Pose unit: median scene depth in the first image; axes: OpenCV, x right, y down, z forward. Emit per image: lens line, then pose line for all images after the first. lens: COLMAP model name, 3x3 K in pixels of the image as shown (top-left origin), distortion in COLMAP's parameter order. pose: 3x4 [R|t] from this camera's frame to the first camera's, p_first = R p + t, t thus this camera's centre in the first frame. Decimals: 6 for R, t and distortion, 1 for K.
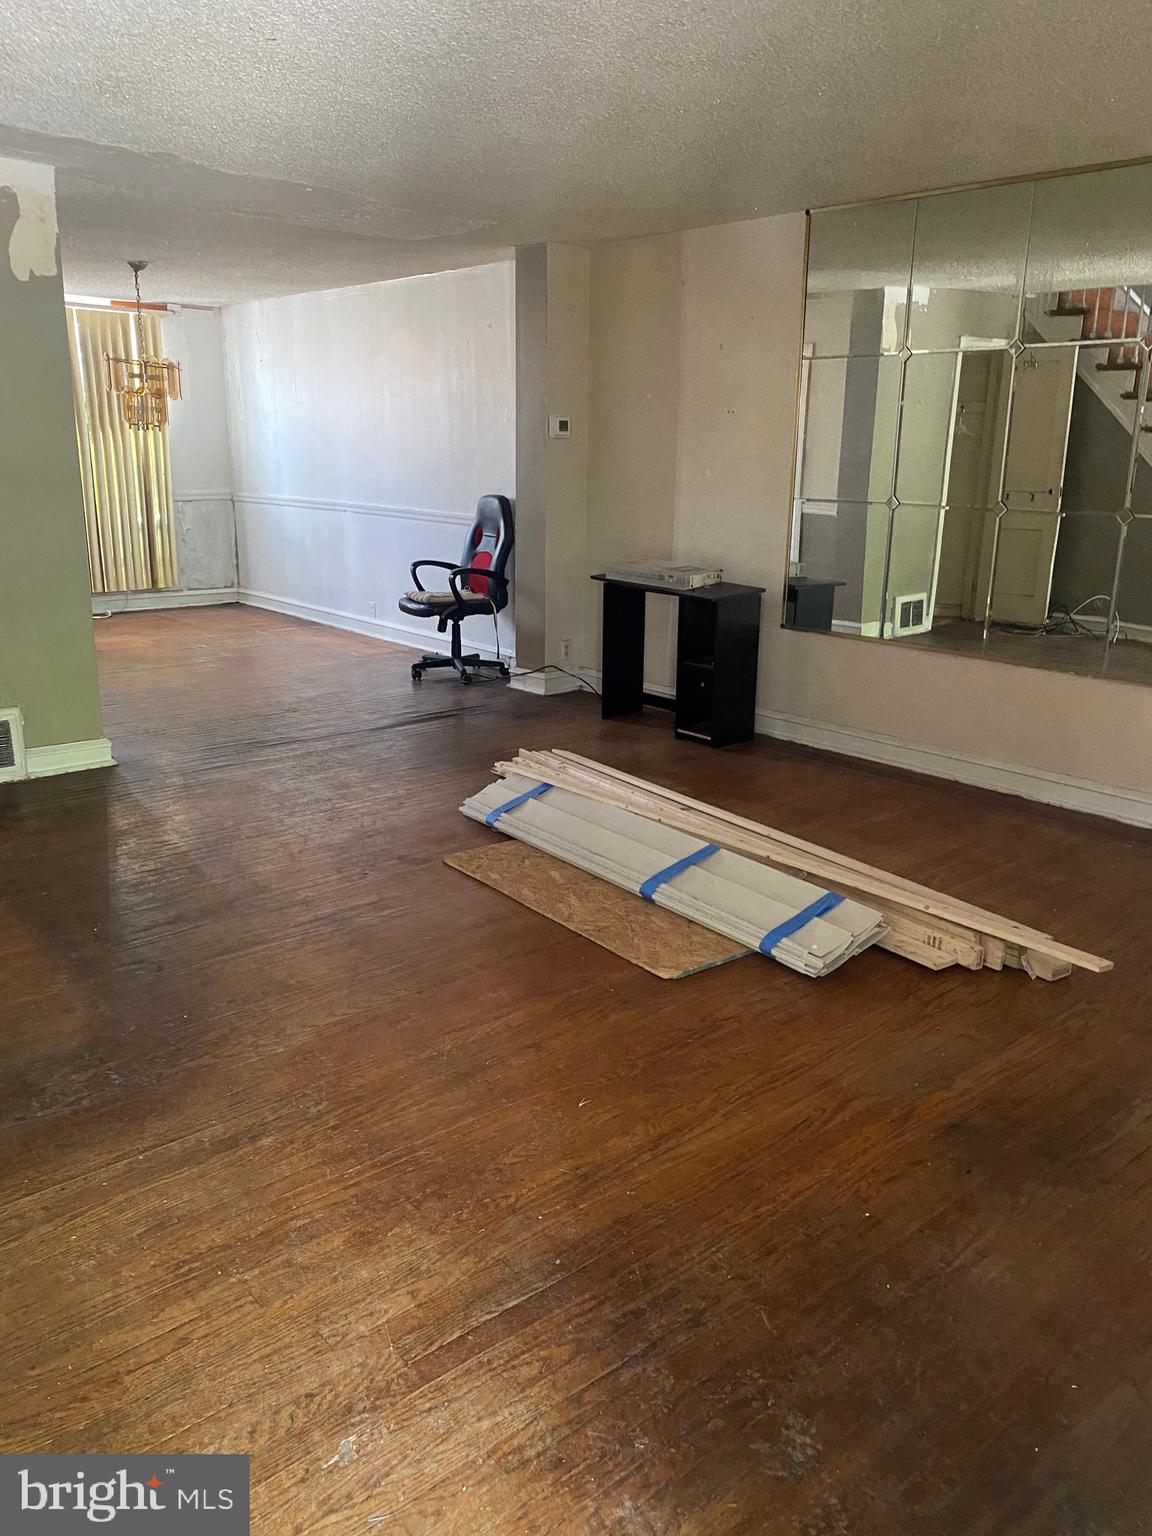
lens RADIAL K [[1156.6, 0, 576.0], [0, 1156.6, 768.0], [0, 0, 1]] dist [0.077358, -0.215468]
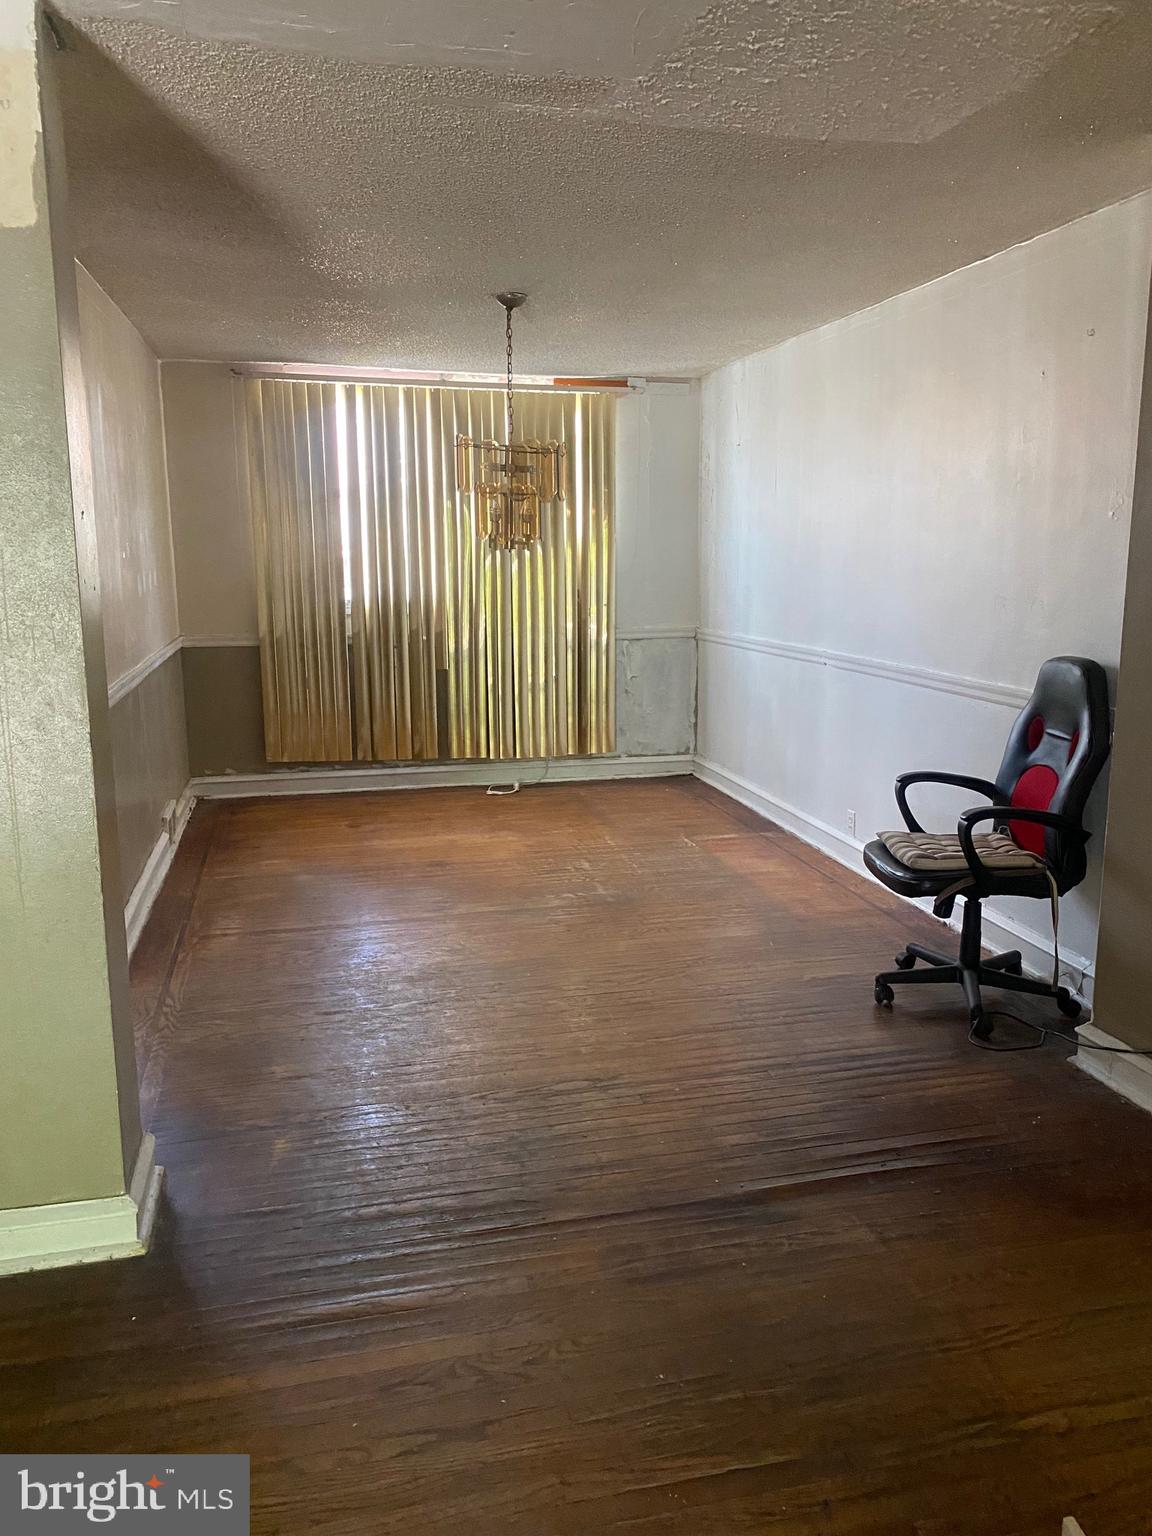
lens RADIAL K [[1156.6, 0, 576.0], [0, 1156.6, 768.0], [0, 0, 1]] dist [0.077358, -0.215468]
pose [[0.880748, 0.064953, -0.469109, -0.020001], [-0.105288, 0.992616, -0.060239, -0.131646], [0.461732, 0.102446, 0.881083, 0.450529]]
